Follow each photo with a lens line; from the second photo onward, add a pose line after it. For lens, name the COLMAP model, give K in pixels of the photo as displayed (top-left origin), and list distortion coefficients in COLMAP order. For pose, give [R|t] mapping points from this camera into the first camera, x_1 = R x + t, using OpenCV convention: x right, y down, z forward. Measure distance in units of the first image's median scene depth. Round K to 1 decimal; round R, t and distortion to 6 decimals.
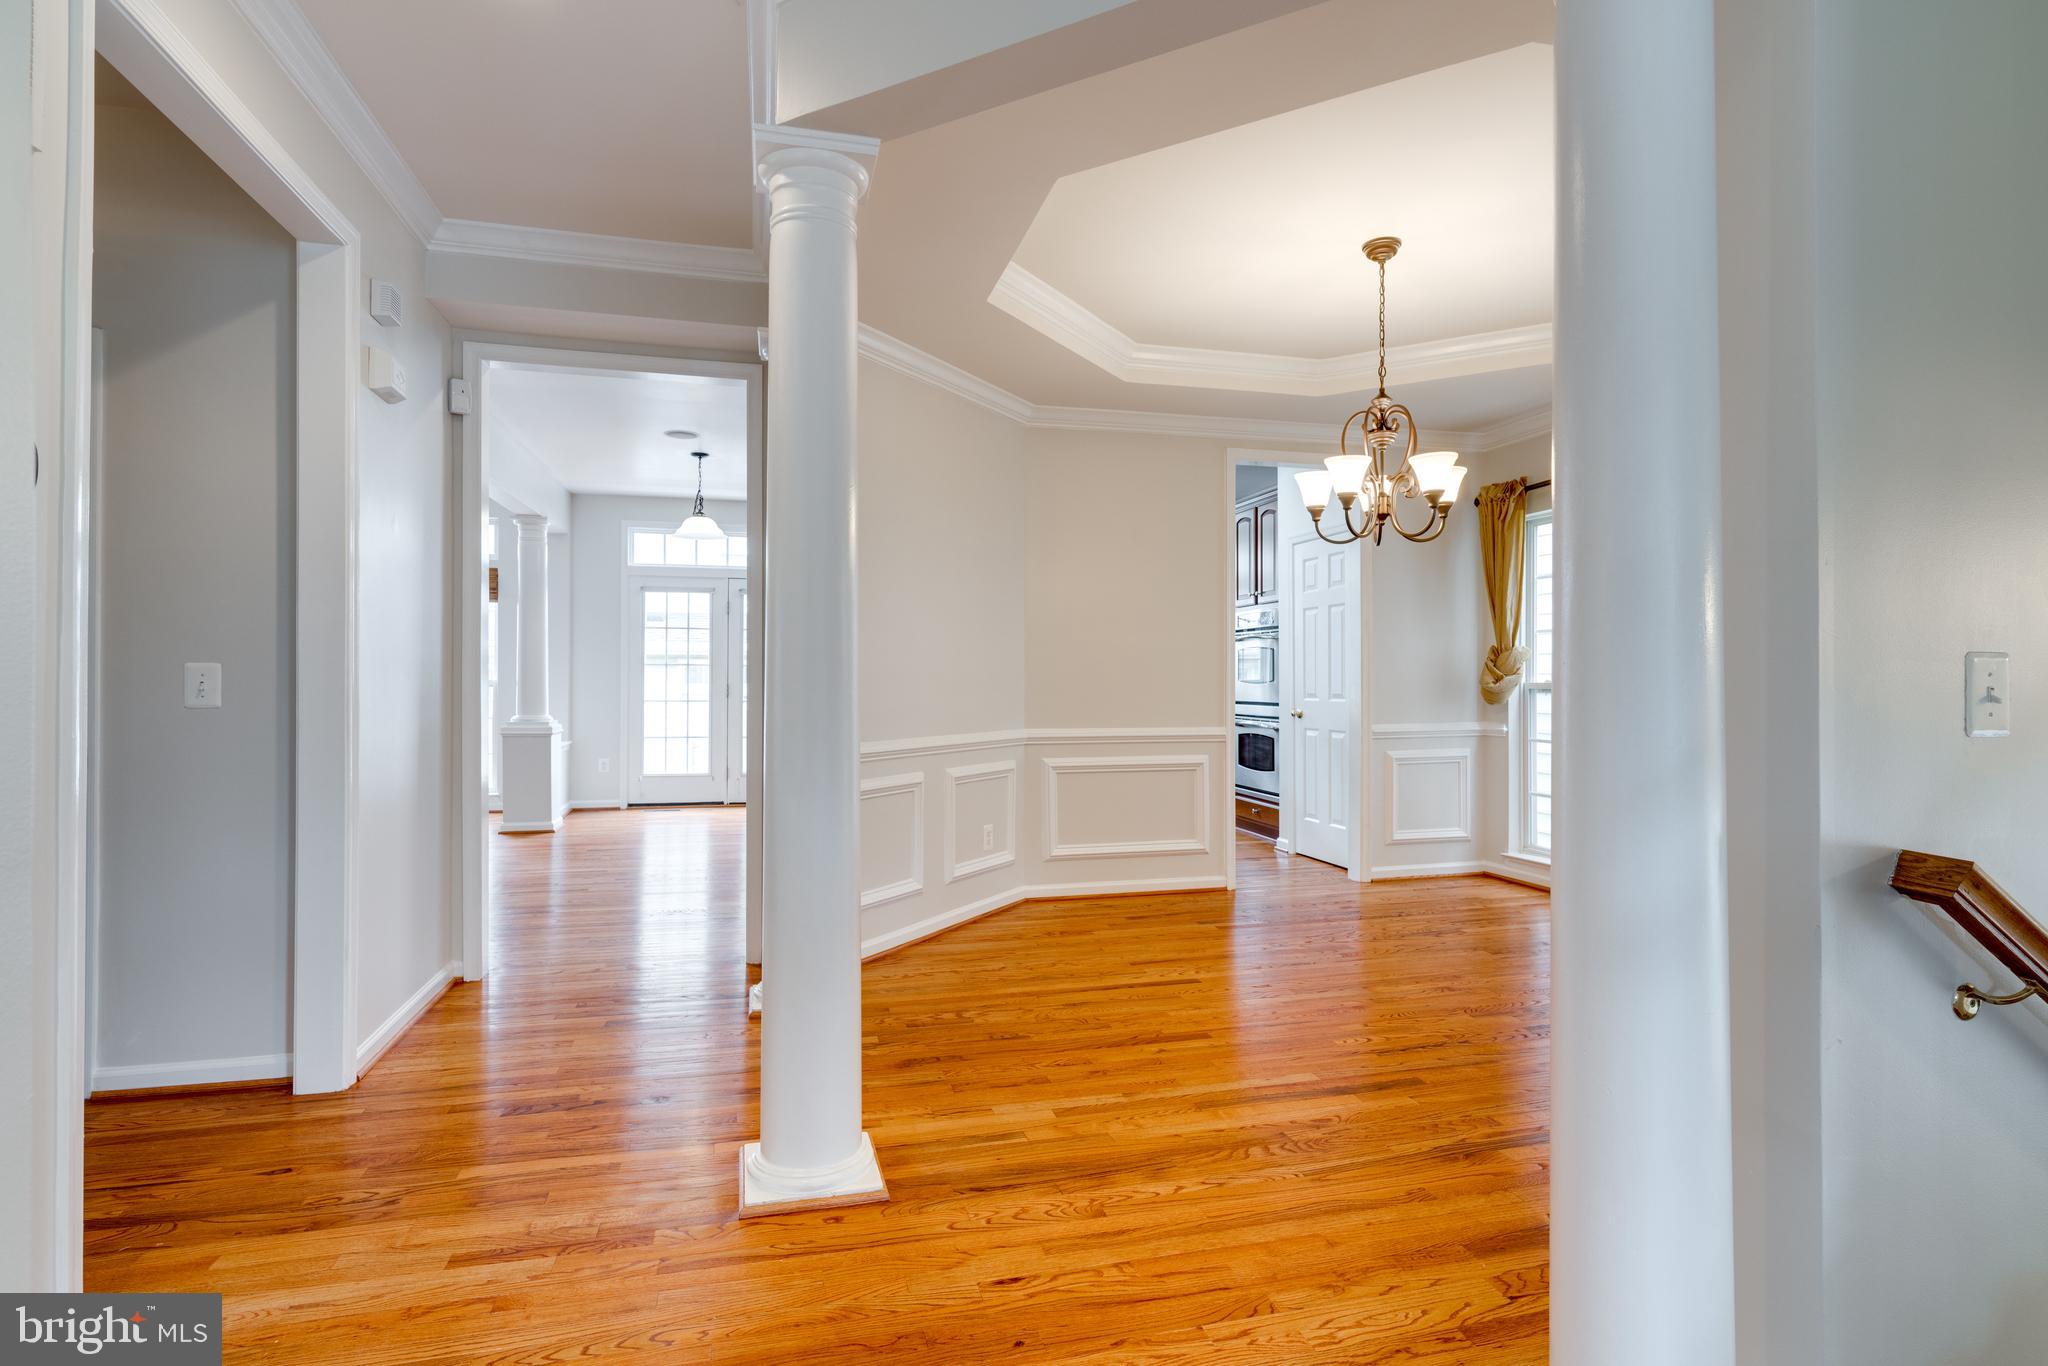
lens RADIAL K [[1030.1, 0, 1020.6], [0, 1030.1, 674.3], [0, 0, 1]] dist [-0.003556, -0.001454]
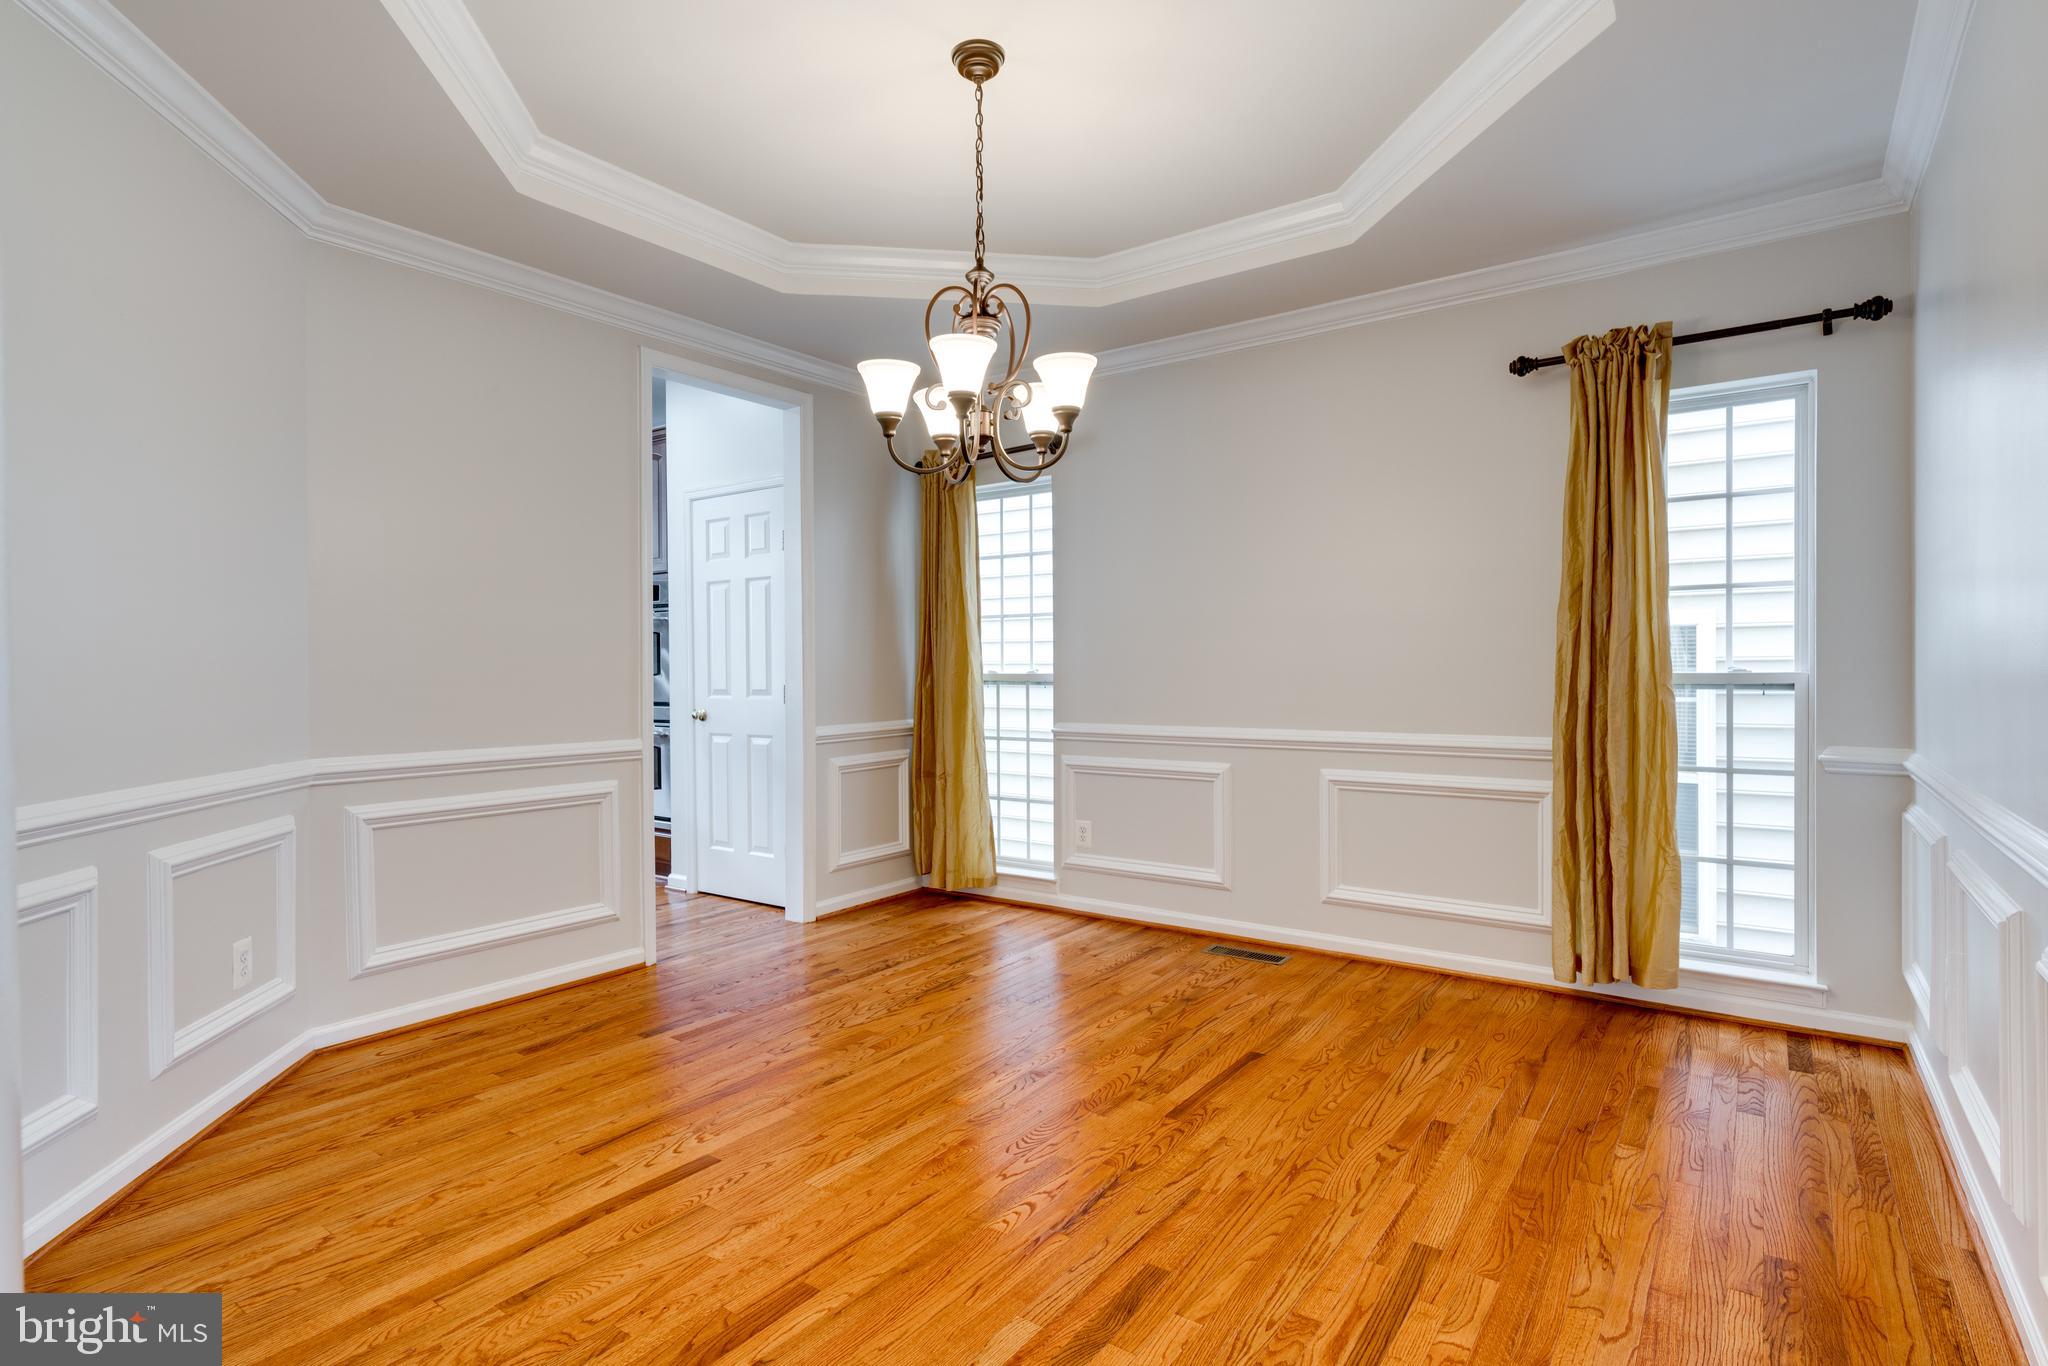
lens RADIAL K [[1030.1, 0, 1020.6], [0, 1030.1, 674.3], [0, 0, 1]] dist [-0.003556, -0.001454]
pose [[0.769378, -0.006871, 0.638757, -0.074219], [0.002336, 0.999966, 0.007944, 0.002042], [-0.638789, -0.004620, 0.769368, 0.387219]]
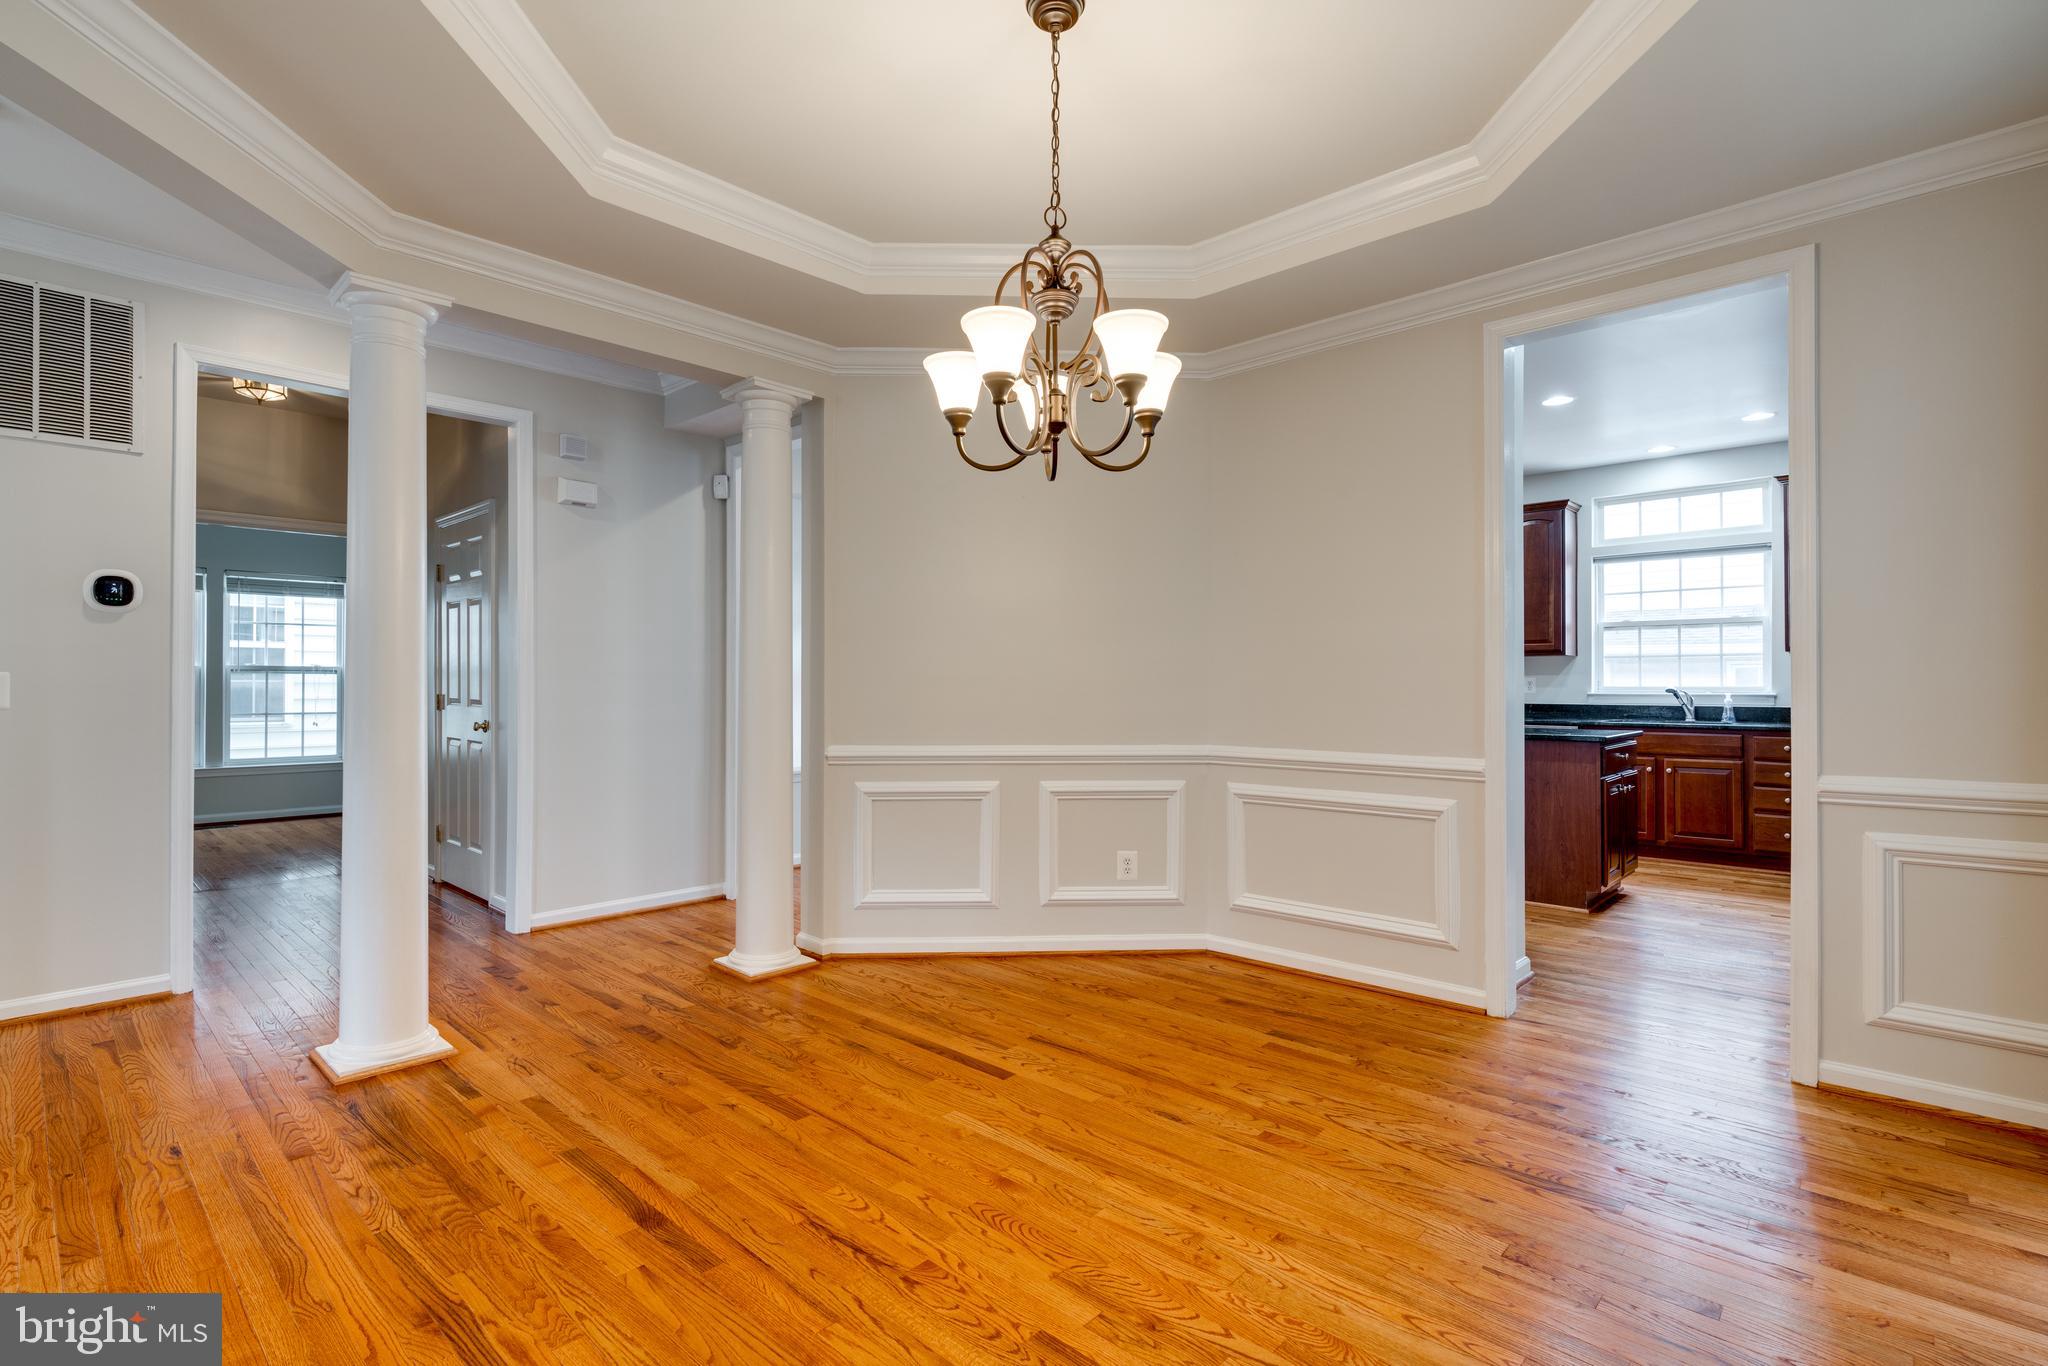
lens RADIAL K [[966.7, 0, 1017.5], [0, 966.7, 673.5], [0, 0, 1]] dist [0.001074, 0.000190]
pose [[0.533362, -0.008944, -0.845840, 0.750133], [0.003801, 0.999959, -0.008177, 0.001816], [0.845878, 0.001147, 0.533375, 0.588321]]
